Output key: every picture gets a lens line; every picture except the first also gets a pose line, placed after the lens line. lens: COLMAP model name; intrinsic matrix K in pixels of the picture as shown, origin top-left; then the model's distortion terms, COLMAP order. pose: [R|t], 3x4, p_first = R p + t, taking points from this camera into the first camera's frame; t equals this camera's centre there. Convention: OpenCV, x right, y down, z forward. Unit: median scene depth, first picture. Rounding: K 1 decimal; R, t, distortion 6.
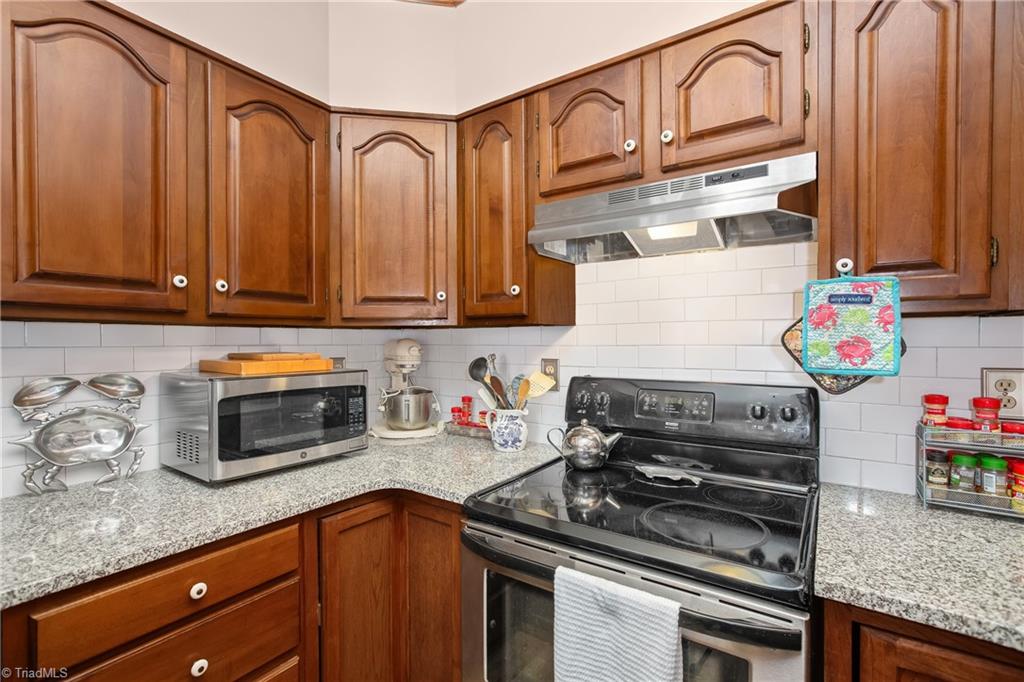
lens RADIAL K [[467.4, 0, 511.4], [0, 467.4, 342.4], [0, 0, 1]] dist [-0.015797, 0.000539]
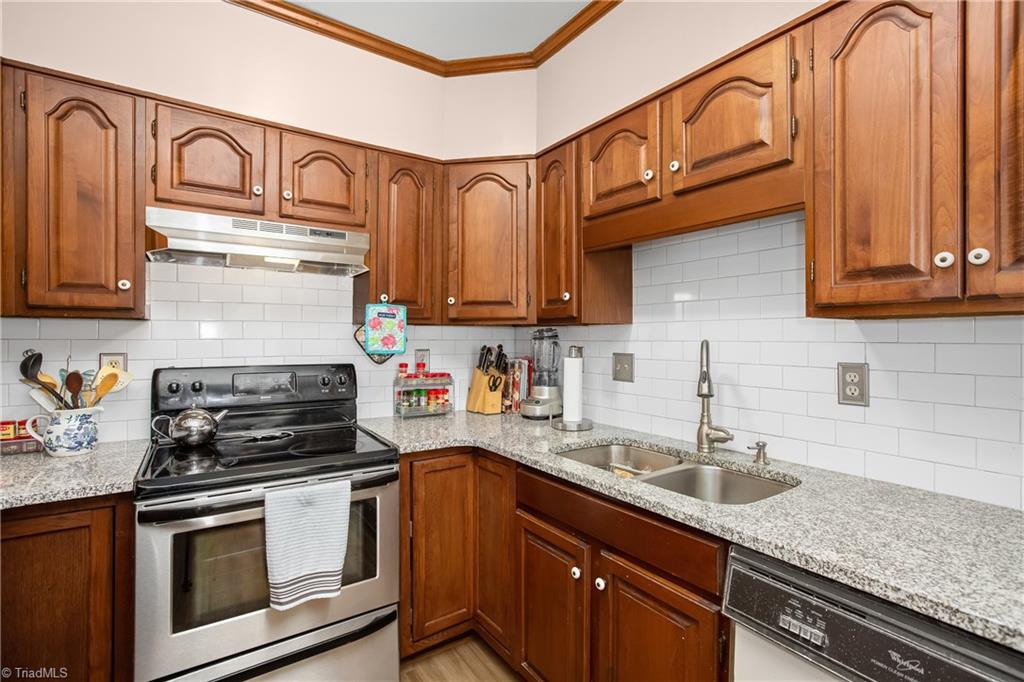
lens RADIAL K [[467.4, 0, 513.2], [0, 467.4, 338.7], [0, 0, 1]] dist [-0.015797, 0.000539]
pose [[0.358796, -0.000005, 0.933416, -0.844872], [-0.003272, 0.999994, 0.001263, 0.001476], [-0.933410, -0.003508, 0.358793, -0.195986]]
